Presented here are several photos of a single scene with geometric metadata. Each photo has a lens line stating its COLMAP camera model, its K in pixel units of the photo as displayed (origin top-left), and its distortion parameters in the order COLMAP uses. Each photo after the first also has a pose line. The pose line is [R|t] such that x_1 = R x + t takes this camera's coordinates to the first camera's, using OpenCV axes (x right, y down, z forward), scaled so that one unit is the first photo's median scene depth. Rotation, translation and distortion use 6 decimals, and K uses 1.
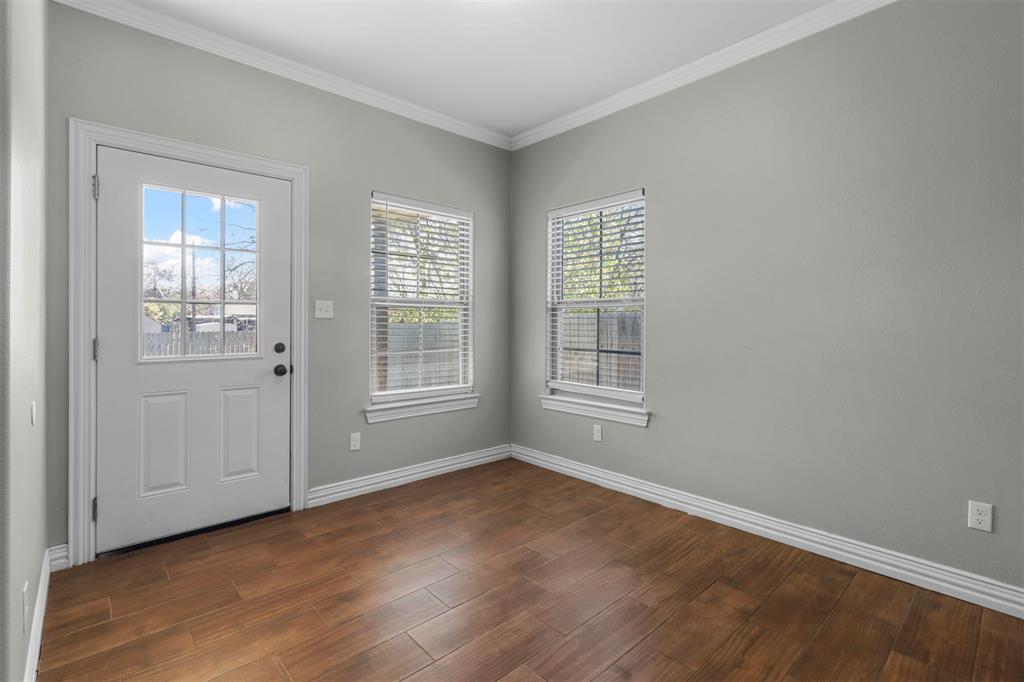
lens RADIAL K [[467.2, 0, 499.5], [0, 467.2, 319.1], [0, 0, 1]] dist [0.000083, -0.000321]
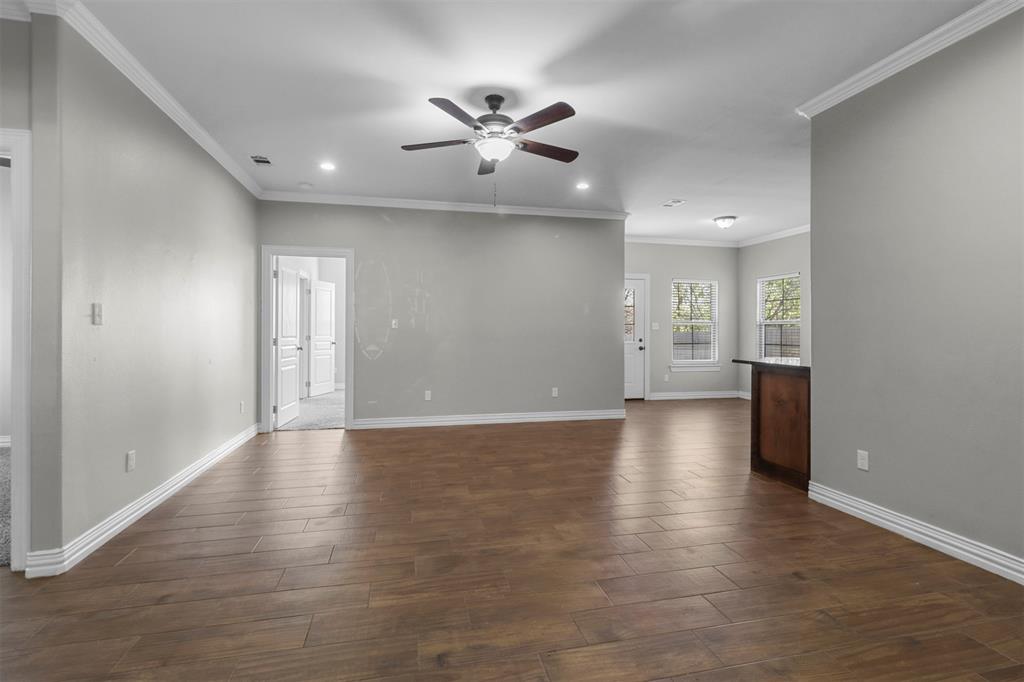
lens RADIAL K [[467.2, 0, 506.8], [0, 467.2, 331.8], [0, 0, 1]] dist [0.000083, -0.000321]
pose [[0.882295, 0.001475, -0.470694, 0.099924], [-0.000508, 0.999997, 0.002183, 0.004556], [0.470696, -0.001687, 0.882294, -1.388654]]
